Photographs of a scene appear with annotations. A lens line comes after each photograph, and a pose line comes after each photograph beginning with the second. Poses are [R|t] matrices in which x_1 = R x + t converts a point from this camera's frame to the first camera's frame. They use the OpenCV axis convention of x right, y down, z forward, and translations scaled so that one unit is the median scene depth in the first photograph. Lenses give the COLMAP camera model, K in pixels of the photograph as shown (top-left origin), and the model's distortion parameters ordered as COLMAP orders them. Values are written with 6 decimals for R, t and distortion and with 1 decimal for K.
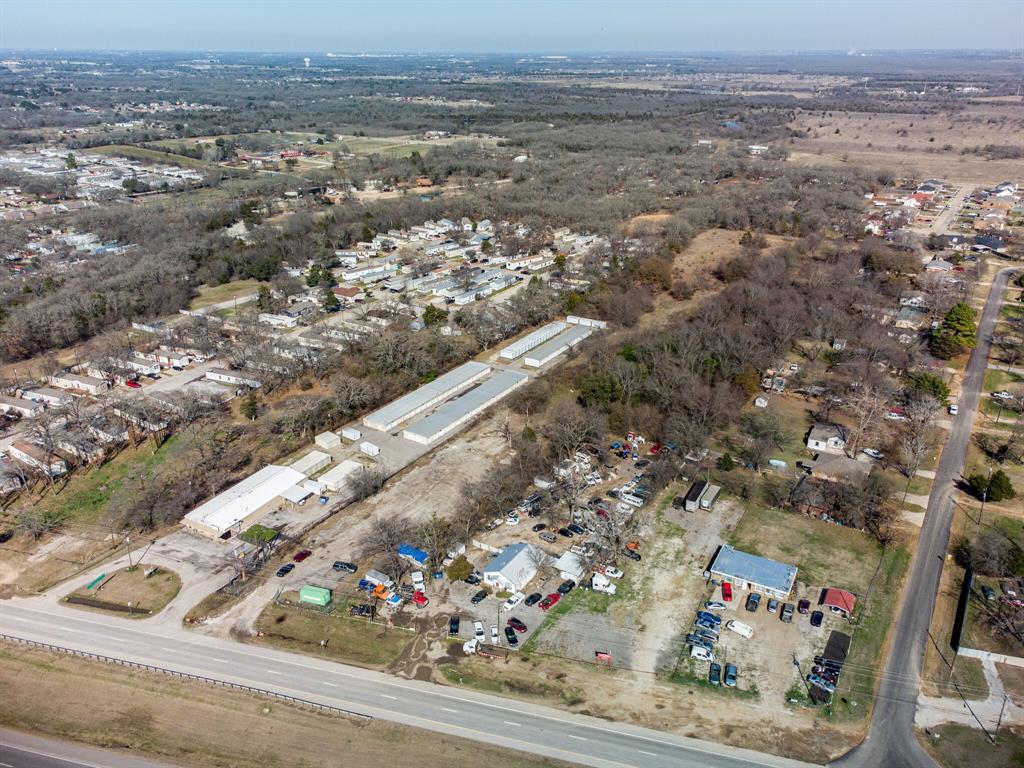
lens RADIAL K [[767.4, 0, 515.2], [0, 767.4, 384.0], [0, 0, 1]] dist [-0.002462, 0.033063]
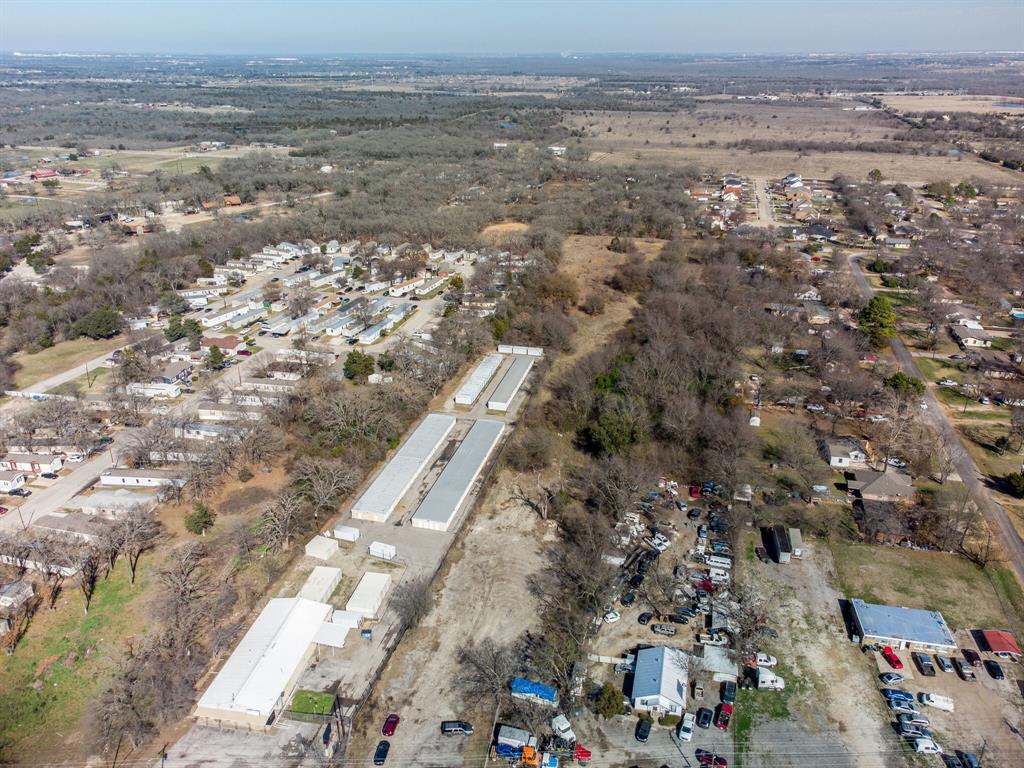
lens RADIAL K [[767.4, 0, 515.2], [0, 767.4, 384.0], [0, 0, 1]] dist [-0.002462, 0.033063]
pose [[0.952361, -0.120482, 0.280167, -0.138791], [0.121096, 0.992525, 0.015185, -0.044258], [-0.279902, 0.019465, 0.959831, 0.097936]]
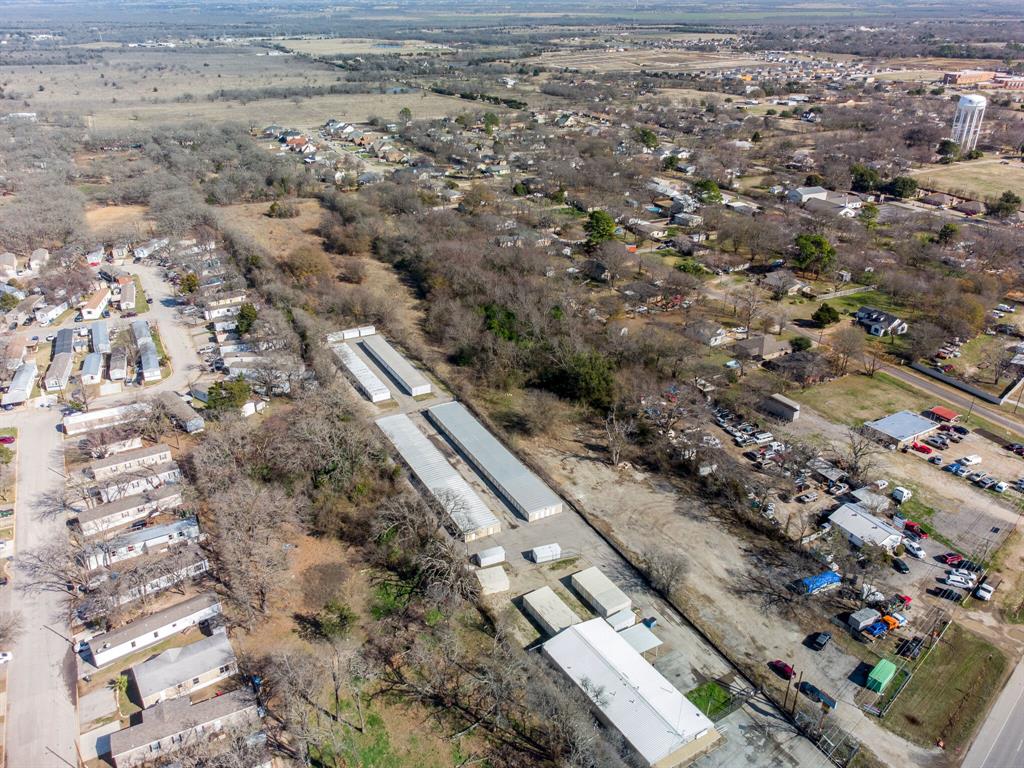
lens RADIAL K [[767.4, 0, 515.2], [0, 767.4, 384.0], [0, 0, 1]] dist [-0.002462, 0.033063]
pose [[0.510502, -0.386373, 0.768182, -0.374158], [0.341773, 0.910938, 0.231046, -0.128154], [-0.789037, 0.144594, 0.597088, 0.297035]]
